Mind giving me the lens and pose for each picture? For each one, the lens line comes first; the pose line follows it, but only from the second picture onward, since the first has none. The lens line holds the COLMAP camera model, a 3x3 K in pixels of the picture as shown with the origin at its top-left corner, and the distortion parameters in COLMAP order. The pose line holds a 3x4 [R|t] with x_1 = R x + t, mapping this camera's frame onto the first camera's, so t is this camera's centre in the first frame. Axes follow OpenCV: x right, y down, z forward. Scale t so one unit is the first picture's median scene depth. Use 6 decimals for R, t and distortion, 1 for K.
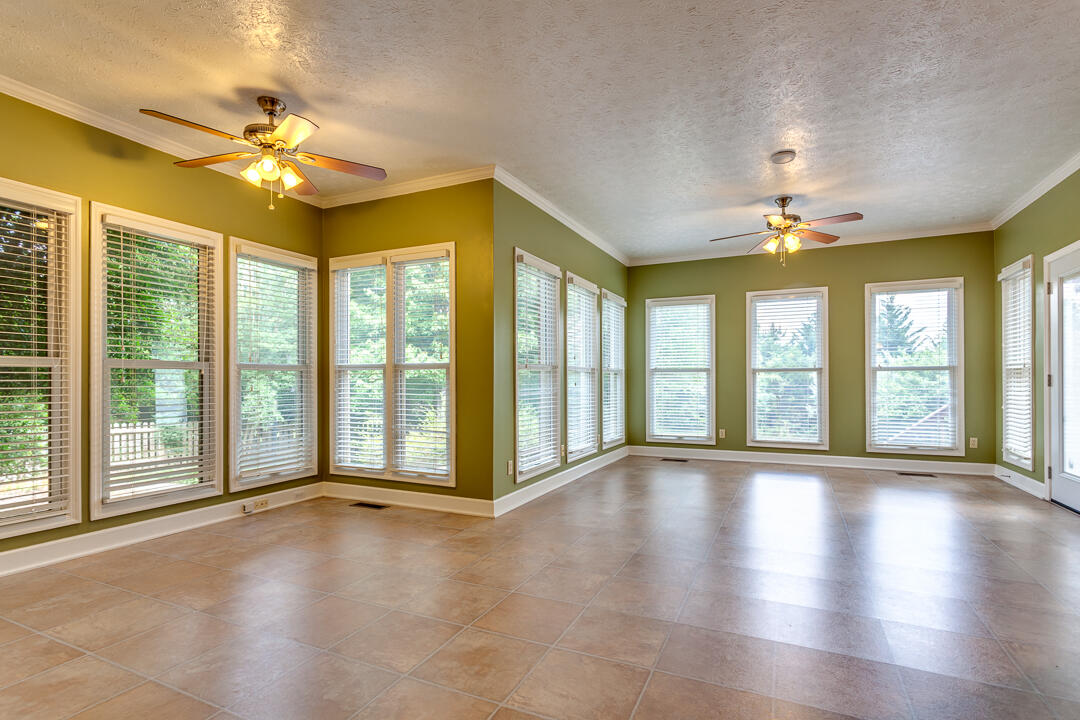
lens RADIAL K [[533.0, 0, 539.1], [0, 533.0, 377.8], [0, 0, 1]] dist [-0.002936, 0.013393]
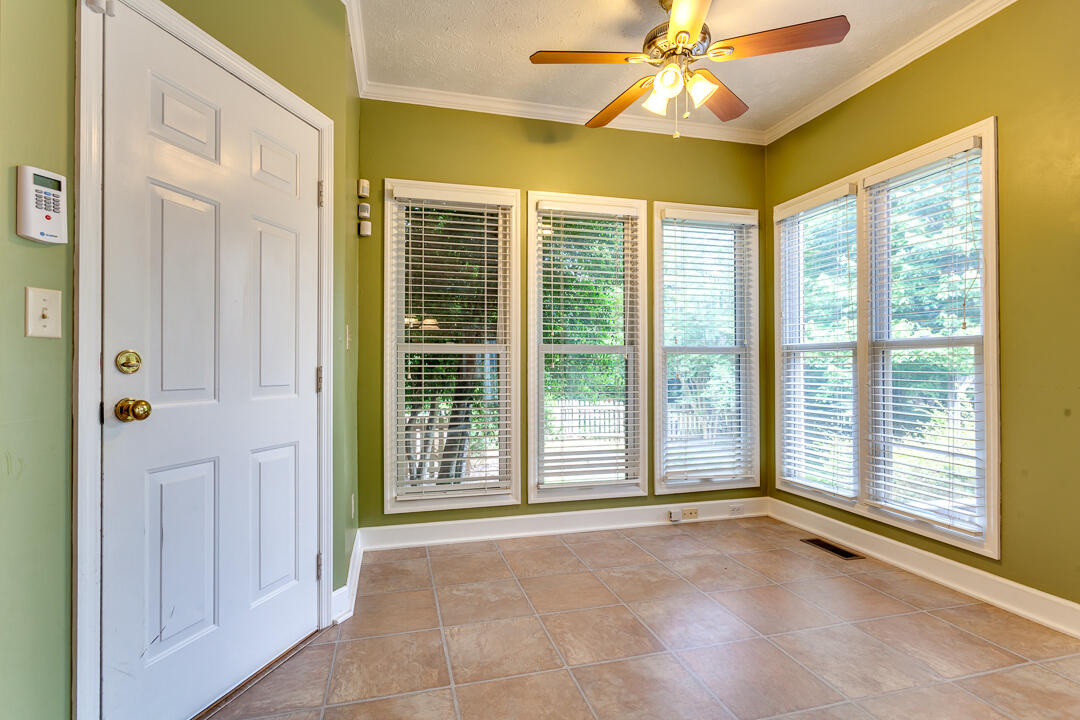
lens RADIAL K [[519.2, 0, 530.1], [0, 519.2, 362.3], [0, 0, 1]] dist [-0.001271, 0.000257]
pose [[0.650271, -0.004820, -0.759687, -0.059421], [0.003645, 0.999988, -0.003224, 0.000530], [0.759694, -0.000672, 0.650281, 0.263563]]
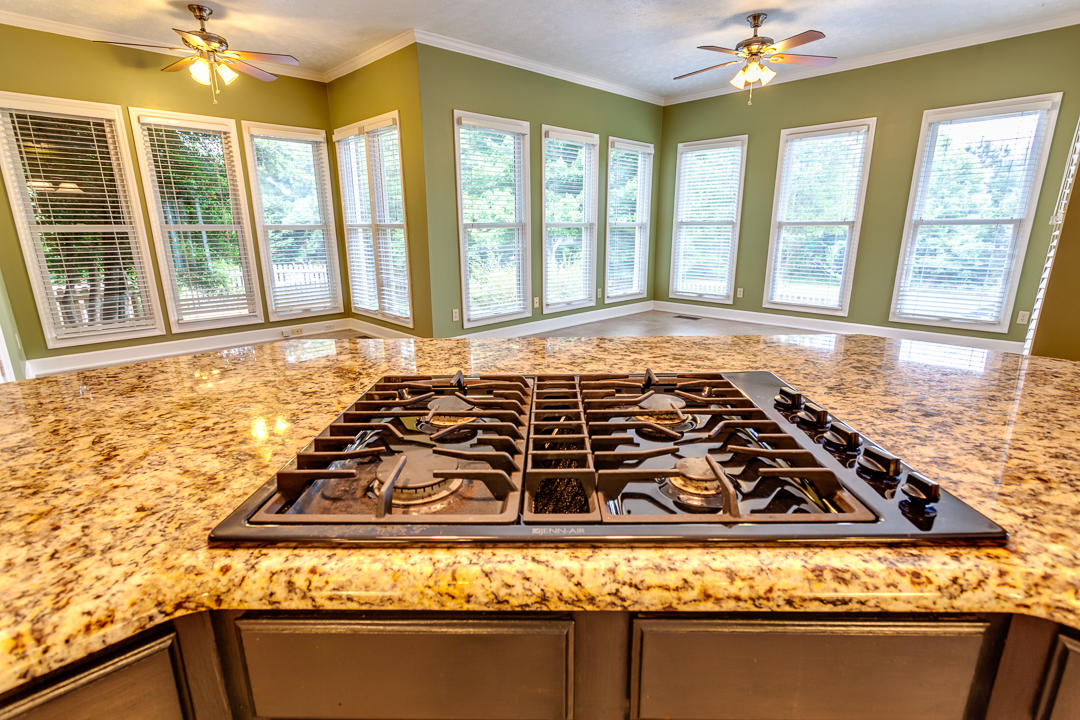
lens RADIAL K [[521.9, 0, 539.2], [0, 521.9, 364.0], [0, 0, 1]] dist [0.001587, 0.001177]
pose [[0.932328, 0.089929, -0.350254, 0.505212], [0.005957, 0.964633, 0.263529, -0.029204], [0.361565, -0.247781, 0.898819, 0.003931]]
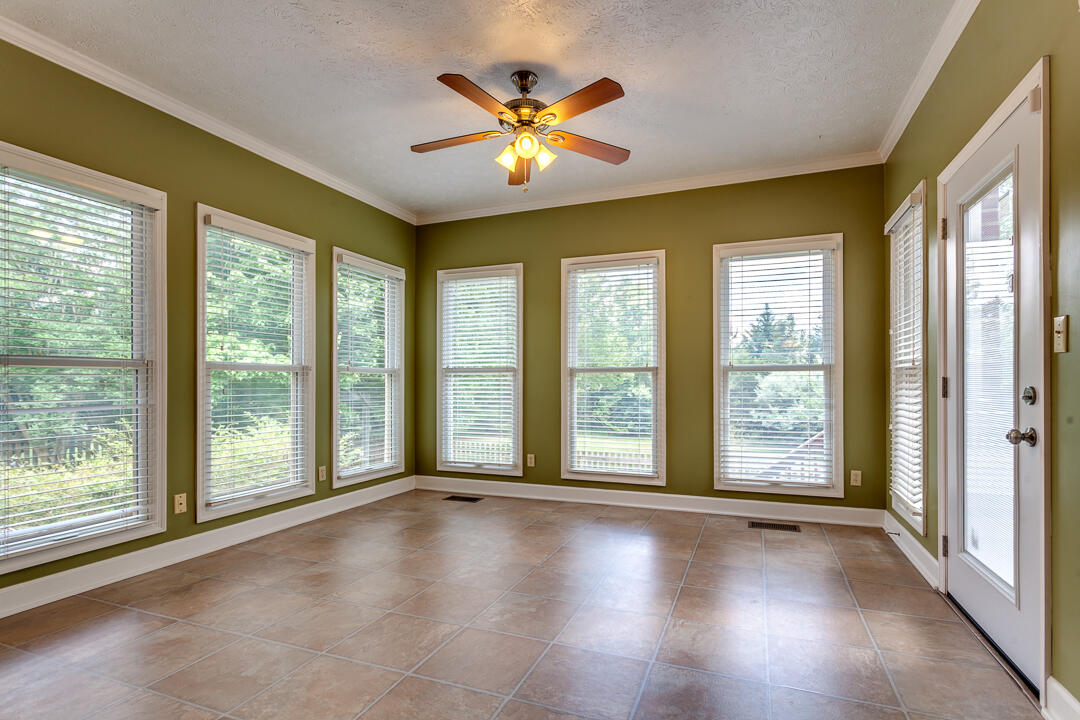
lens RADIAL K [[533.0, 0, 539.1], [0, 533.0, 377.8], [0, 0, 1]] dist [-0.002936, 0.013393]
pose [[0.998294, 0.002316, 0.058347, 0.455839], [-0.002085, 0.999990, -0.004015, -0.002180], [-0.058356, 0.003887, 0.998288, 0.427555]]
